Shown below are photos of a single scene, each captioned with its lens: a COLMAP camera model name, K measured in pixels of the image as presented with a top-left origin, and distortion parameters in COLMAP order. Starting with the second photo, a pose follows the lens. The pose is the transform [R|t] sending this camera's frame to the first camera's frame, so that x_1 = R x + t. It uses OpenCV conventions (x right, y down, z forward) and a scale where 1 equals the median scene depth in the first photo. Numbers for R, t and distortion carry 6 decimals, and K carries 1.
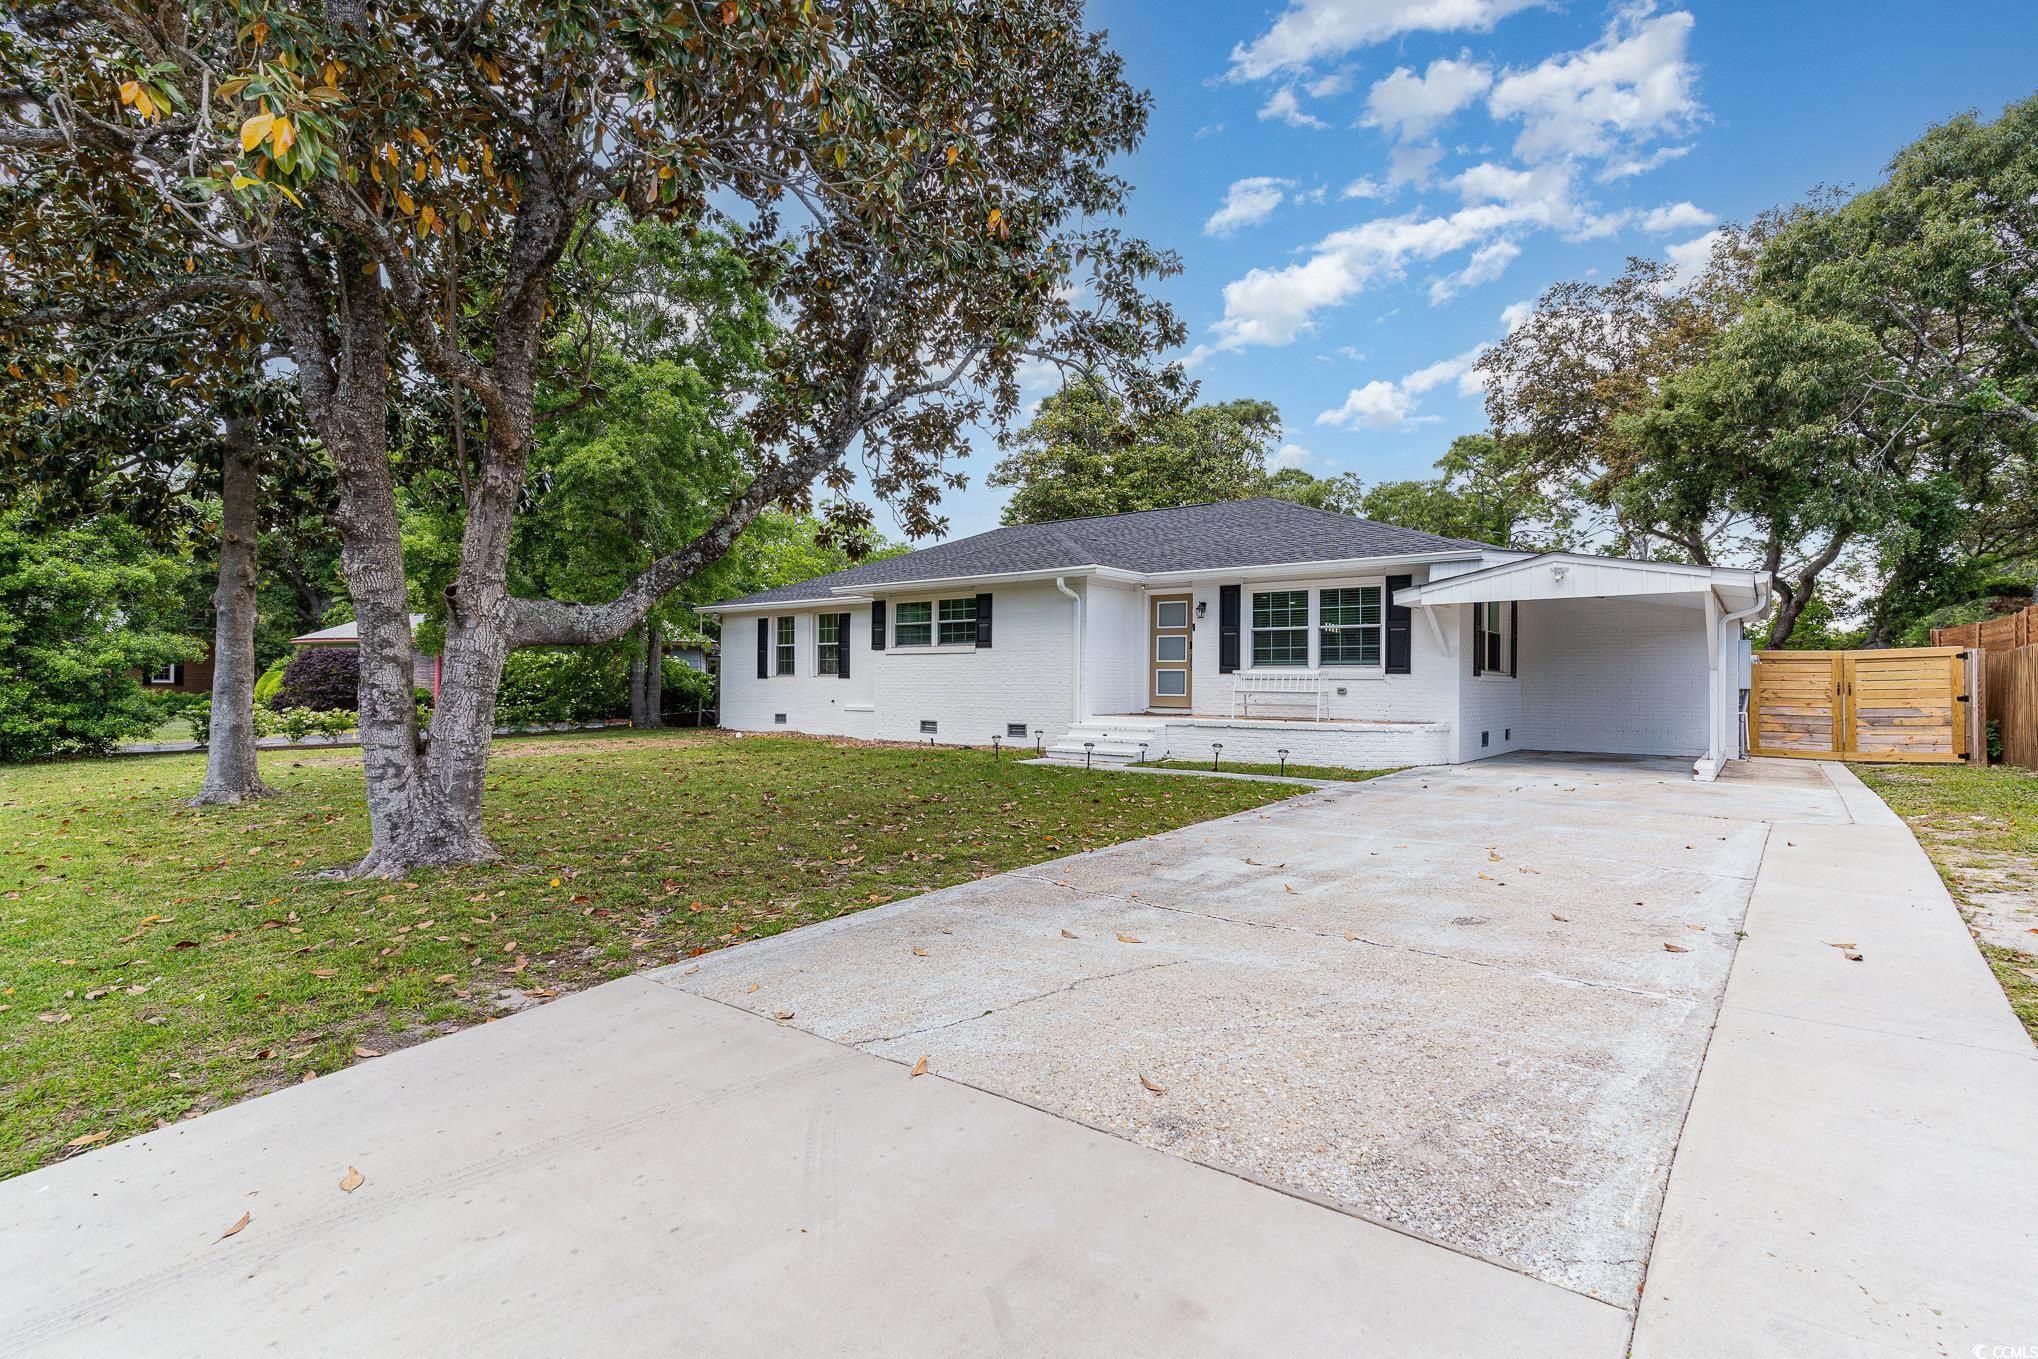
lens RADIAL K [[976.9, 0, 1017.3], [0, 976.9, 670.8], [0, 0, 1]] dist [0.000368, 0.000266]
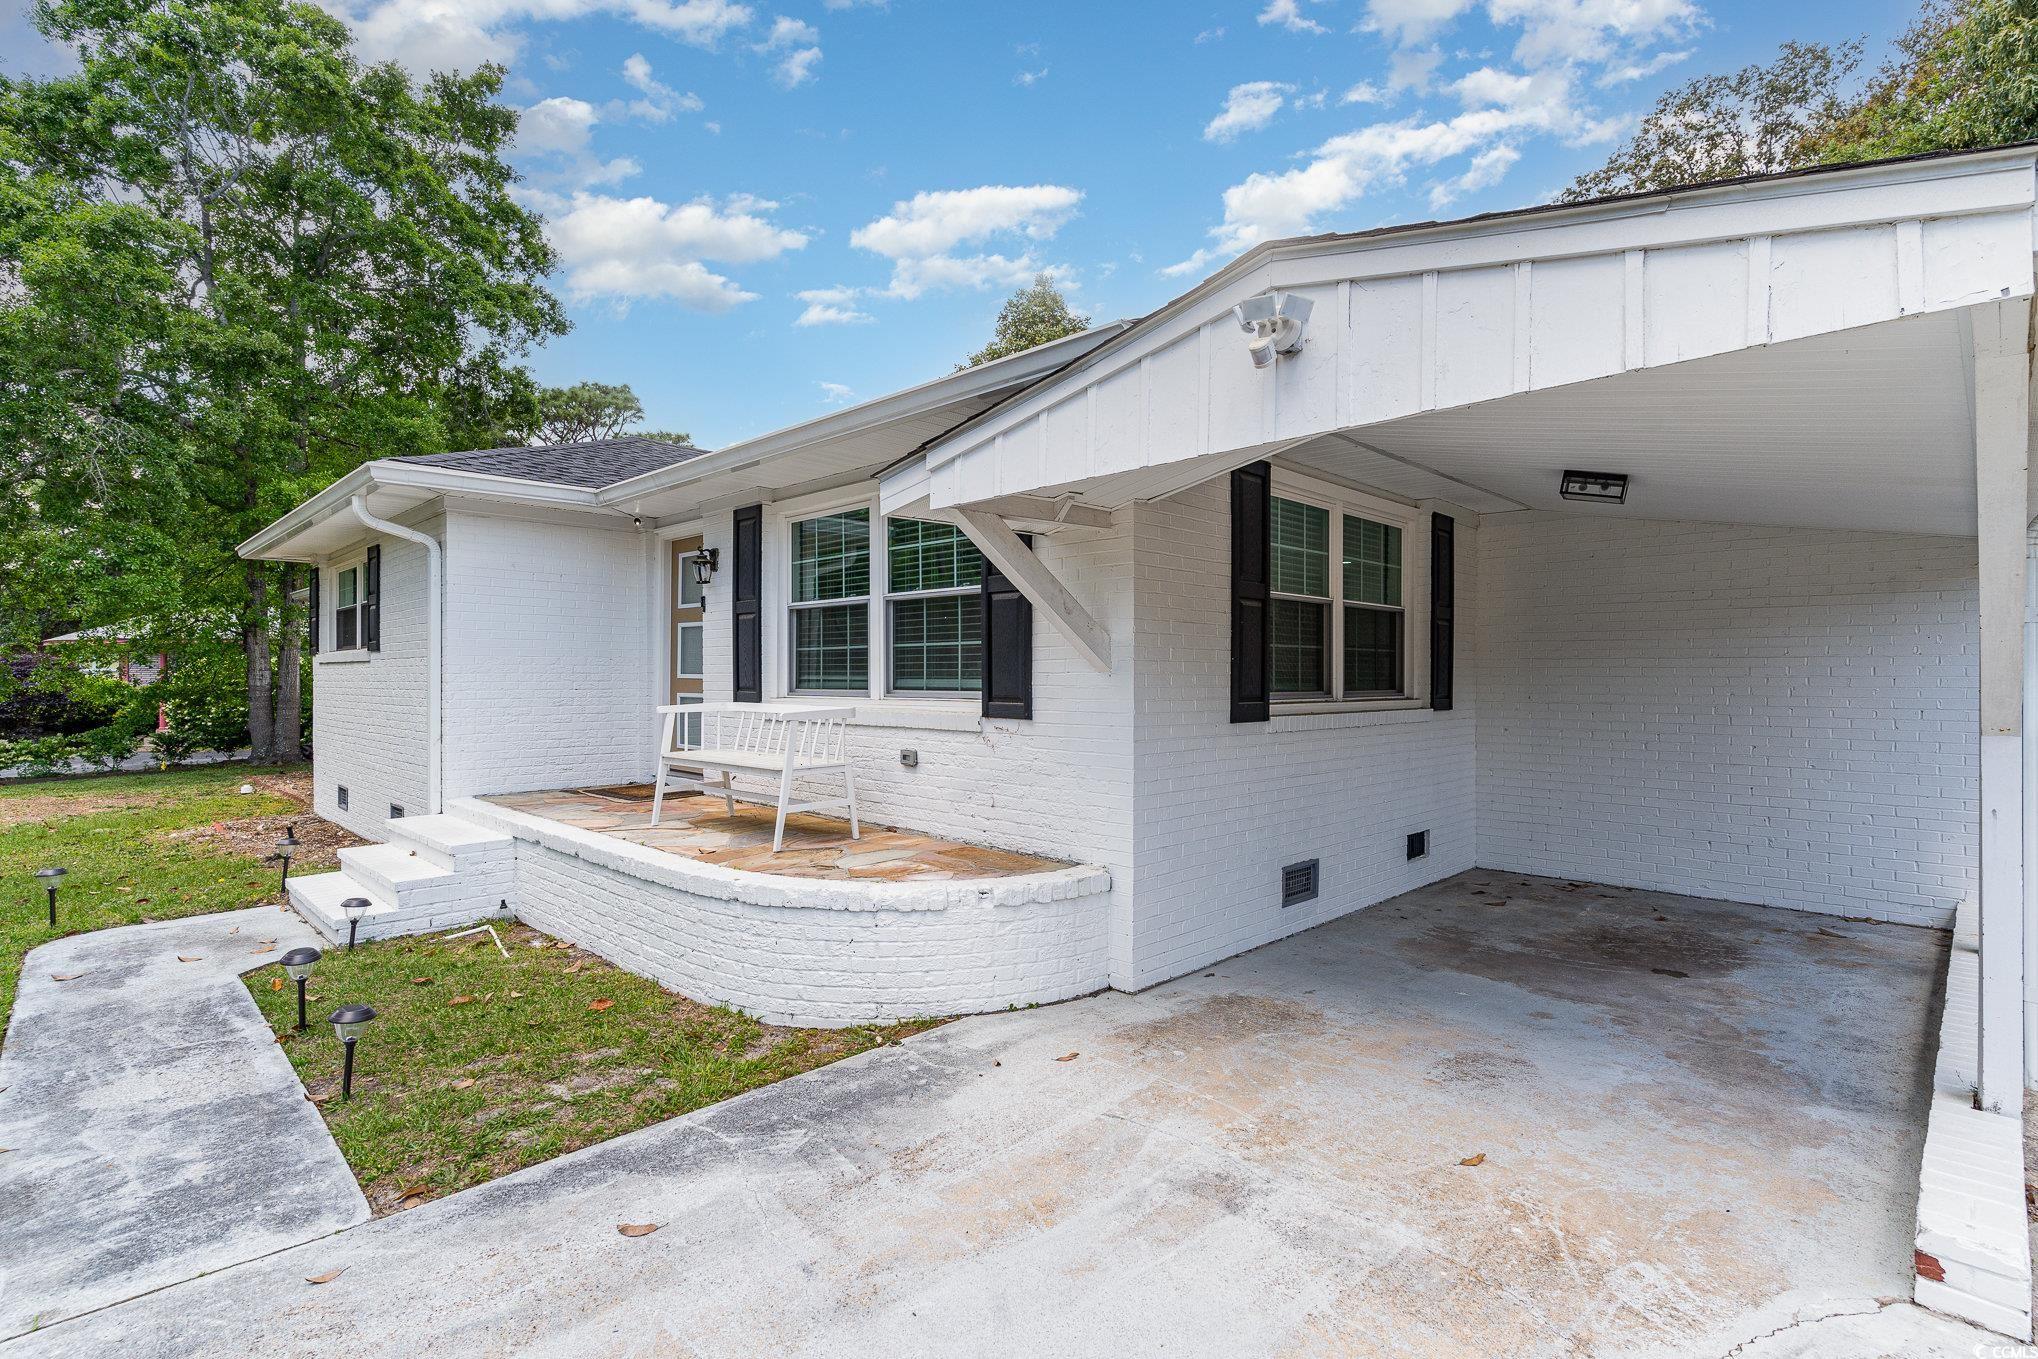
lens RADIAL K [[976.9, 0, 1020.6], [0, 976.9, 684.5], [0, 0, 1]] dist [0.000368, 0.000266]
pose [[0.992847, -0.004190, -0.119322, 0.400426], [0.006209, 0.999844, 0.016552, -0.014096], [0.119234, -0.017175, 0.992718, 0.585961]]
